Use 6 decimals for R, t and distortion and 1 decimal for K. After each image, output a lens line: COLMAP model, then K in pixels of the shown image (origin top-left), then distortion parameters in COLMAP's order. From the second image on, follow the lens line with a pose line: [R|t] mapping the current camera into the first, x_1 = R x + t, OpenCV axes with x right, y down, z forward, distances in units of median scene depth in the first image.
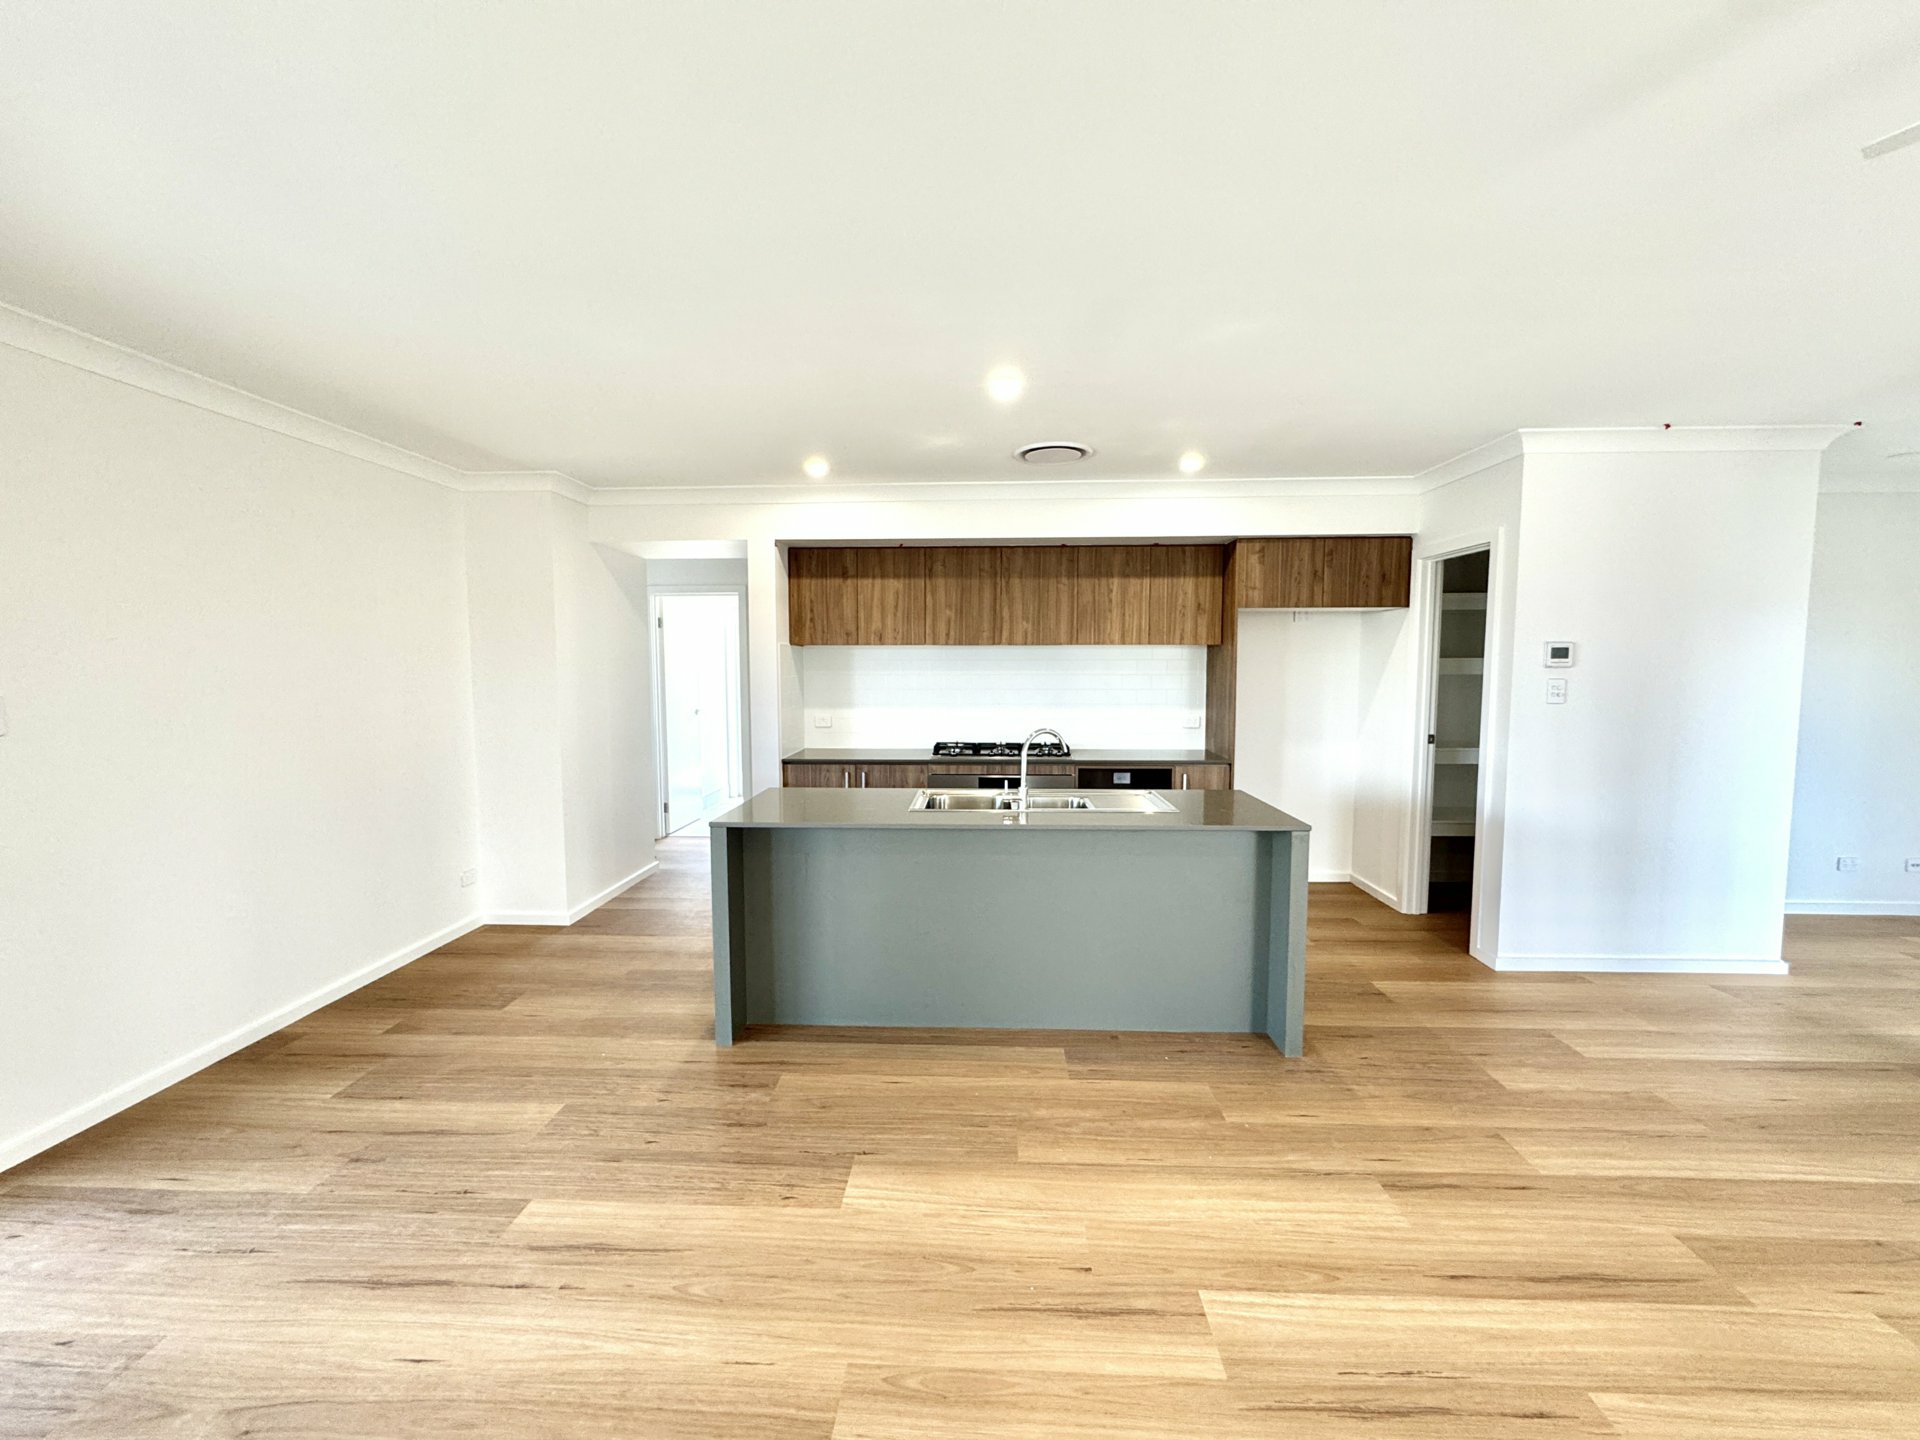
lens RADIAL K [[772.6, 0, 960.0], [0, 772.6, 720.0], [0, 0, 1]] dist [-0.002812, -0.000527]
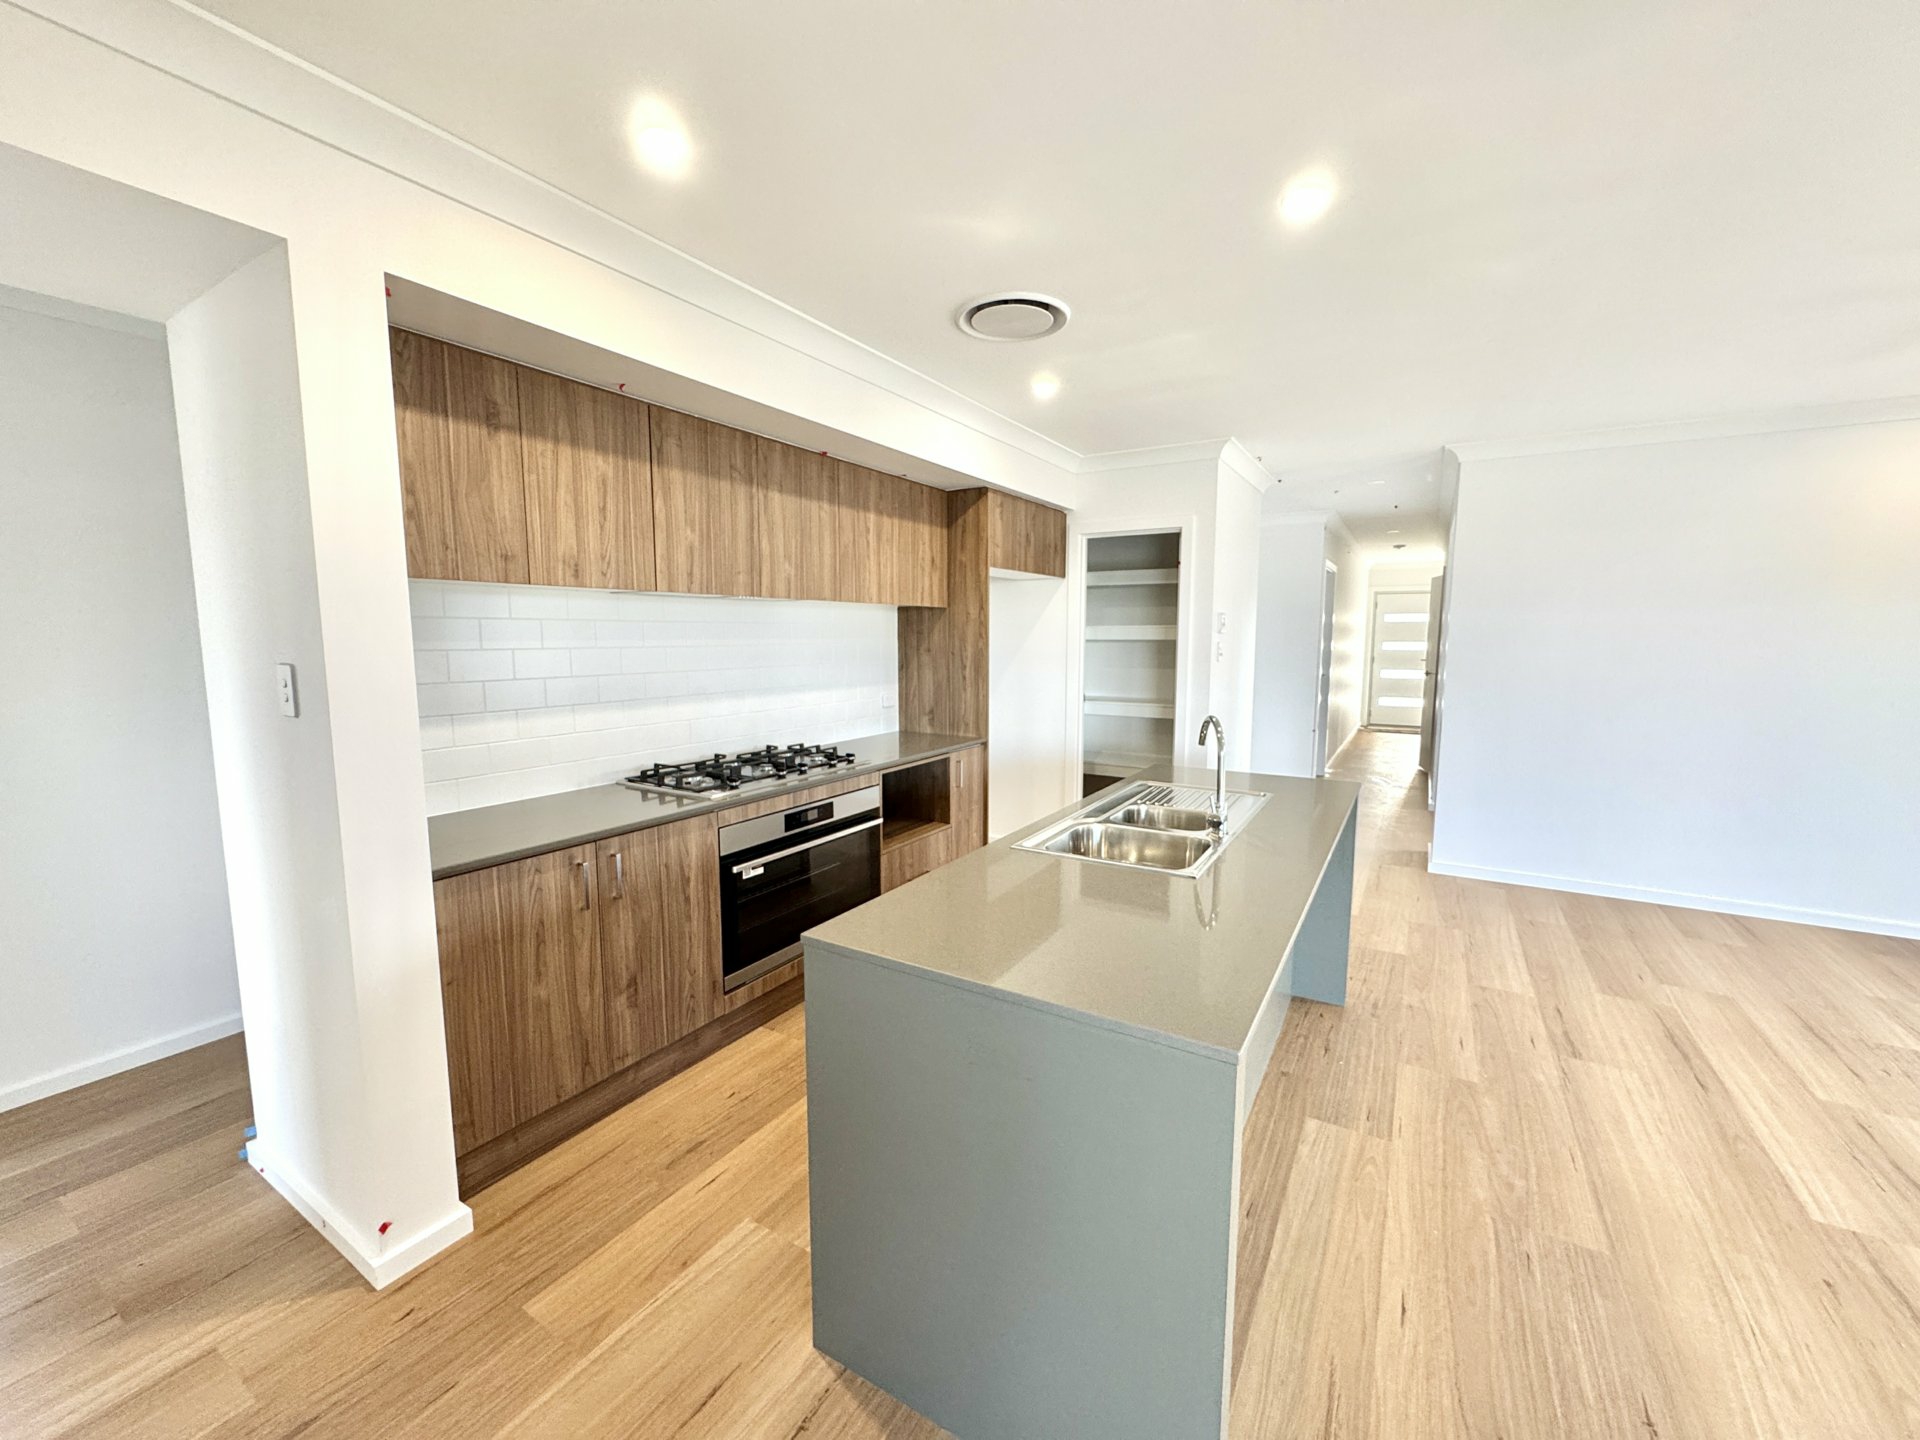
lens RADIAL K [[772.6, 0, 960.0], [0, 772.6, 720.0], [0, 0, 1]] dist [-0.002812, -0.000527]
pose [[0.485827, -0.095512, 0.868821, -0.426483], [0.068314, 0.995120, 0.071197, -0.033849], [-0.871381, 0.024763, 0.489981, 0.577766]]
